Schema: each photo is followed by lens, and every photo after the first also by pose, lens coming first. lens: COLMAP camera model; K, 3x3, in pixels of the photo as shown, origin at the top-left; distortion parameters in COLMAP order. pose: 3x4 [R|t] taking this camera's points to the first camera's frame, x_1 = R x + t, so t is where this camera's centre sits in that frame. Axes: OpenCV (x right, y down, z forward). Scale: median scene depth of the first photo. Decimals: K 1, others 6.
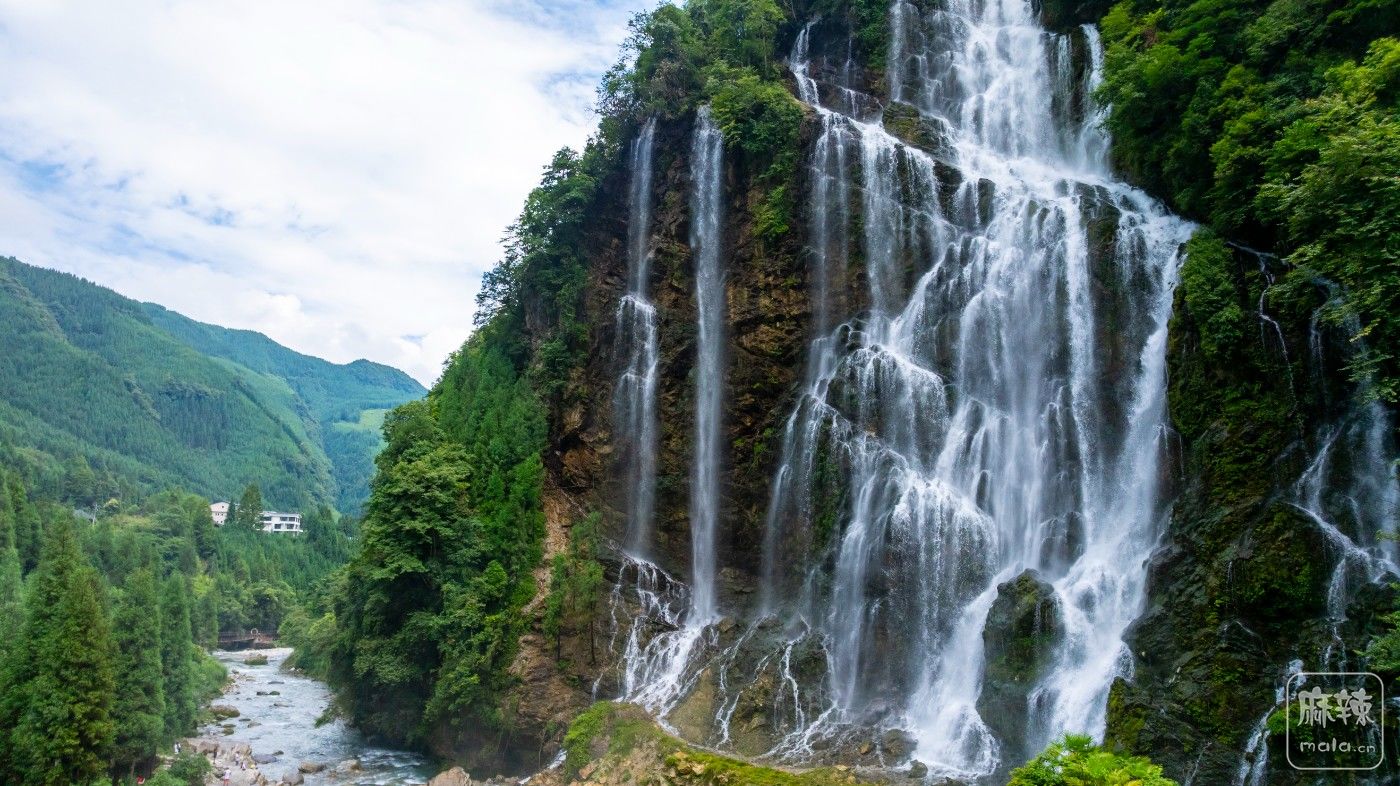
lens RADIAL K [[990.9, 0, 707.8], [0, 990.9, 384.0], [0, 0, 1]] dist [-0.016871, 0.001234]
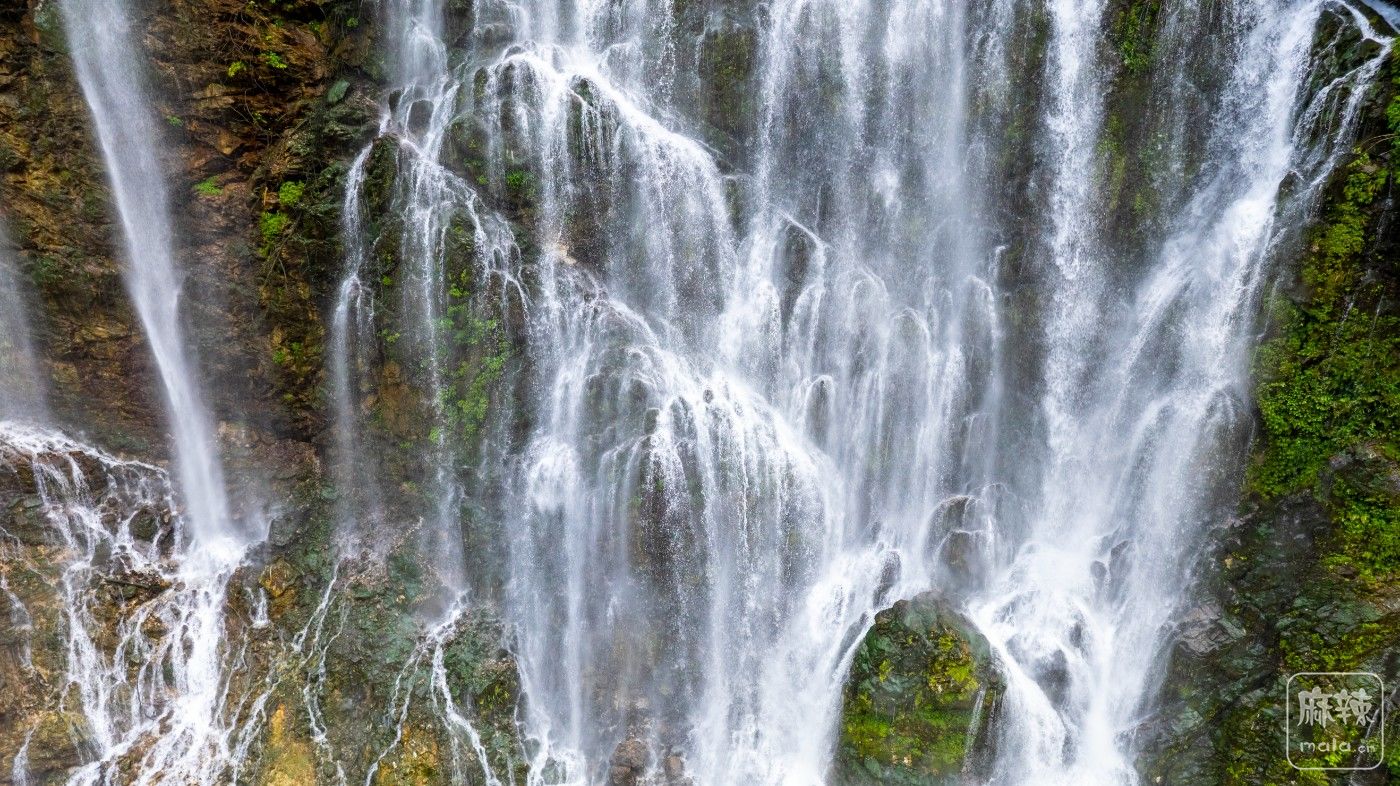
lens RADIAL K [[990.9, 0, 707.8], [0, 990.9, 384.0], [0, 0, 1]] dist [-0.016871, 0.001234]
pose [[0.821209, -0.226200, 0.523880, -0.044444], [-0.113128, 0.835316, 0.538004, -0.154664], [-0.559302, -0.501079, 0.660380, 0.540397]]
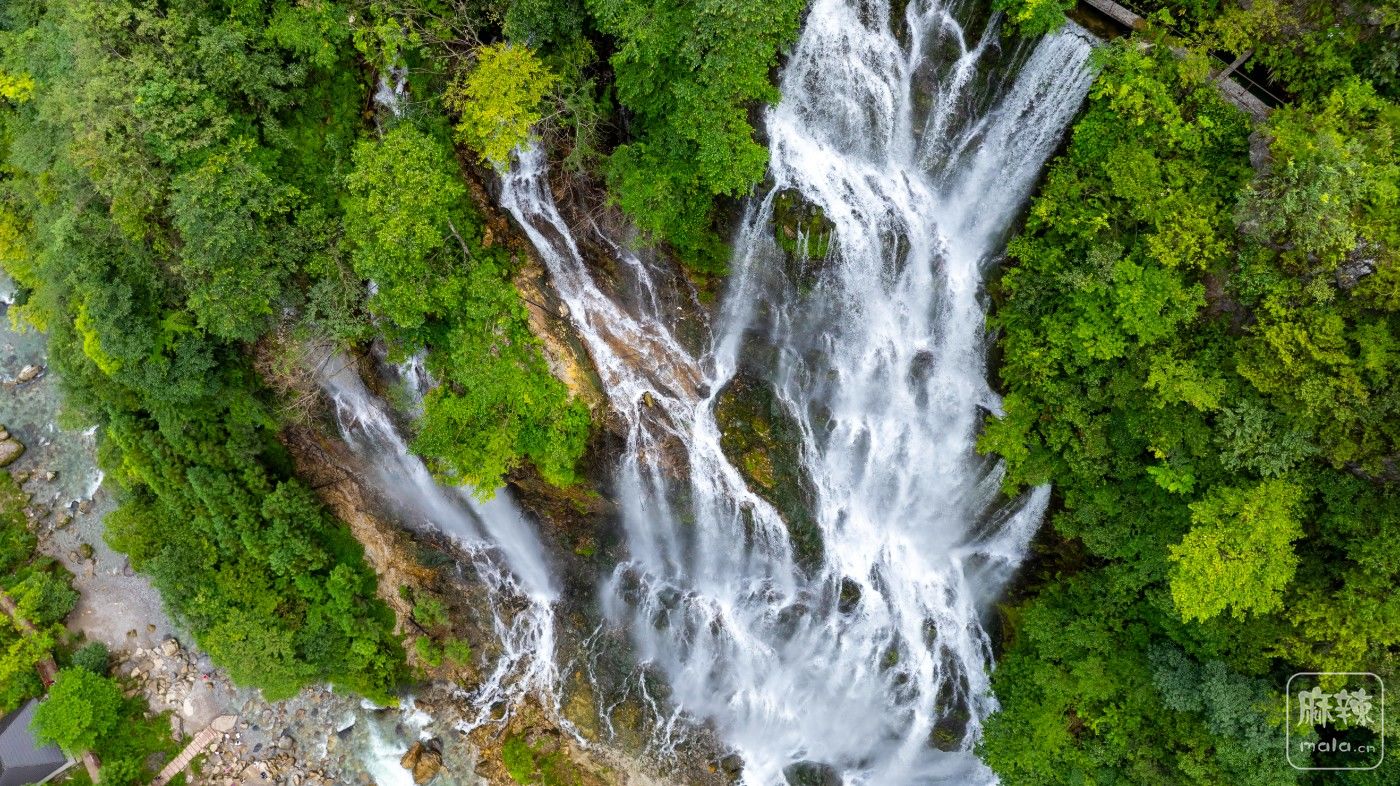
lens RADIAL K [[1000.2, 0, 704.7], [0, 1000.2, 391.3], [0, 0, 1]] dist [-0.024491, -0.000229]
pose [[0.948771, -0.296262, 0.109833, 0.110608], [-0.060103, 0.172043, 0.983254, -0.975922], [-0.310196, -0.939484, 0.145423, 0.987723]]
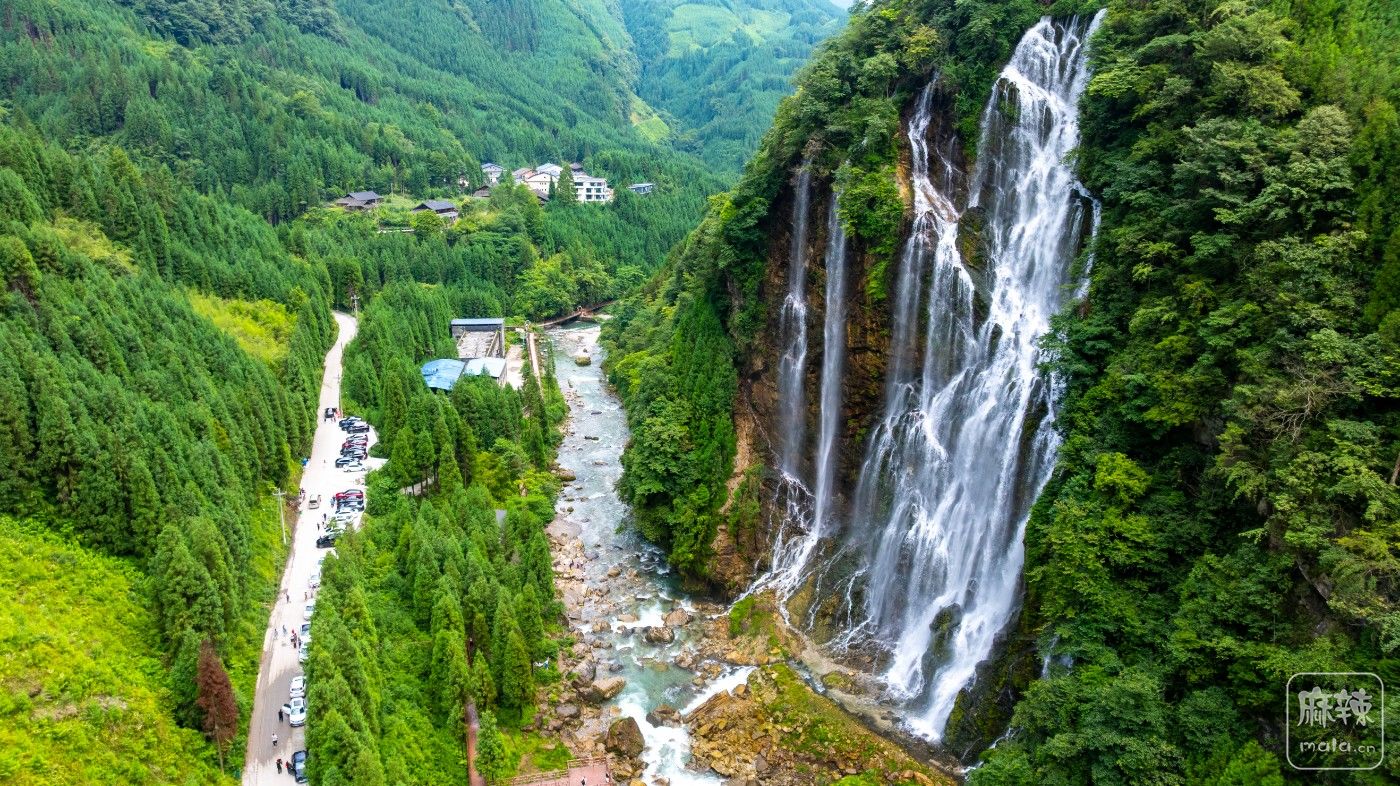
lens RADIAL K [[990.9, 0, 707.8], [0, 990.9, 384.0], [0, 0, 1]] dist [-0.016871, 0.001234]
pose [[0.956493, 0.079748, -0.280646, 0.265608], [0.056458, 0.893144, 0.446213, -0.751863], [0.286242, -0.442644, 0.849783, -0.388273]]
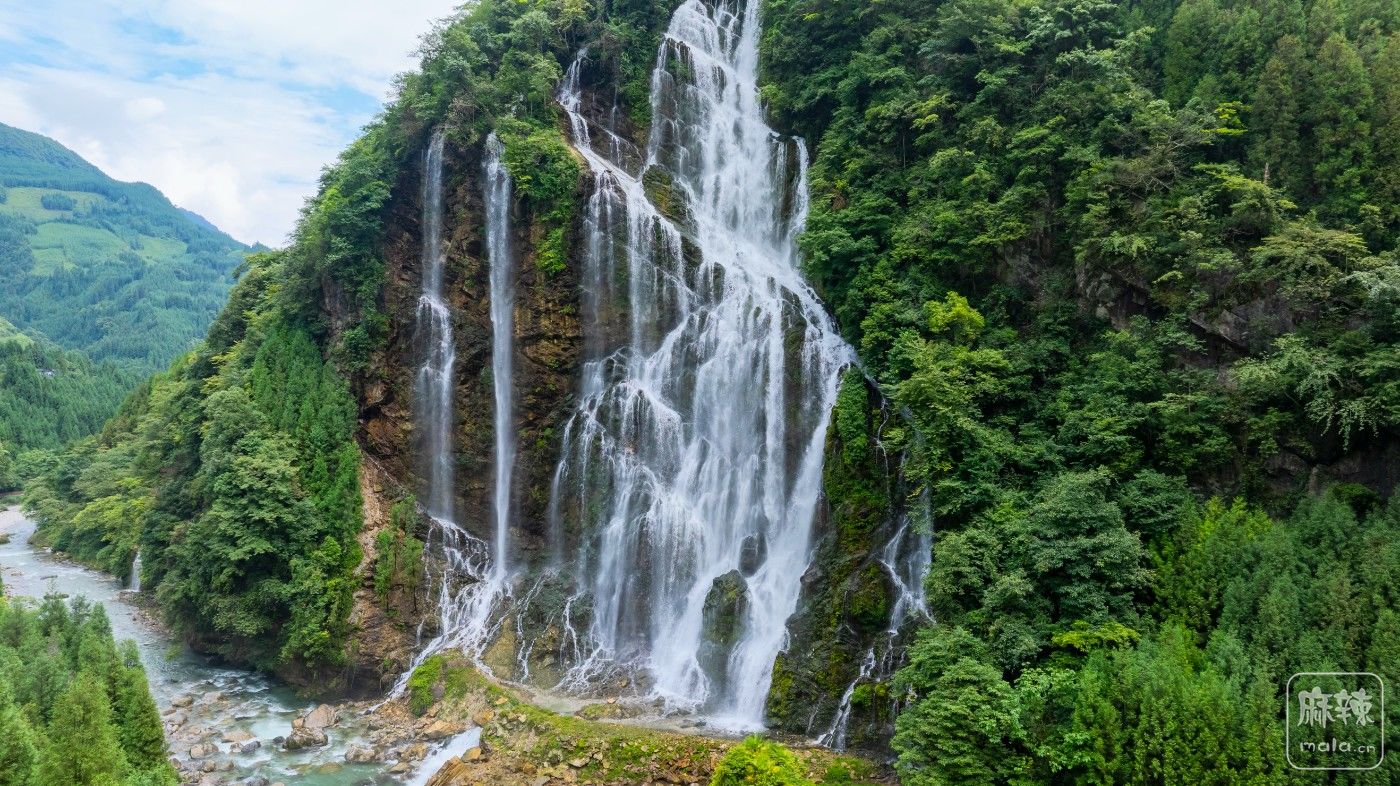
lens RADIAL K [[990.9, 0, 707.8], [0, 990.9, 384.0], [0, 0, 1]] dist [-0.016871, 0.001234]
pose [[0.959102, -0.006297, 0.282990, -0.108909], [-0.054391, 0.977022, 0.206083, -0.299413], [-0.277785, -0.213047, 0.936721, -0.275436]]
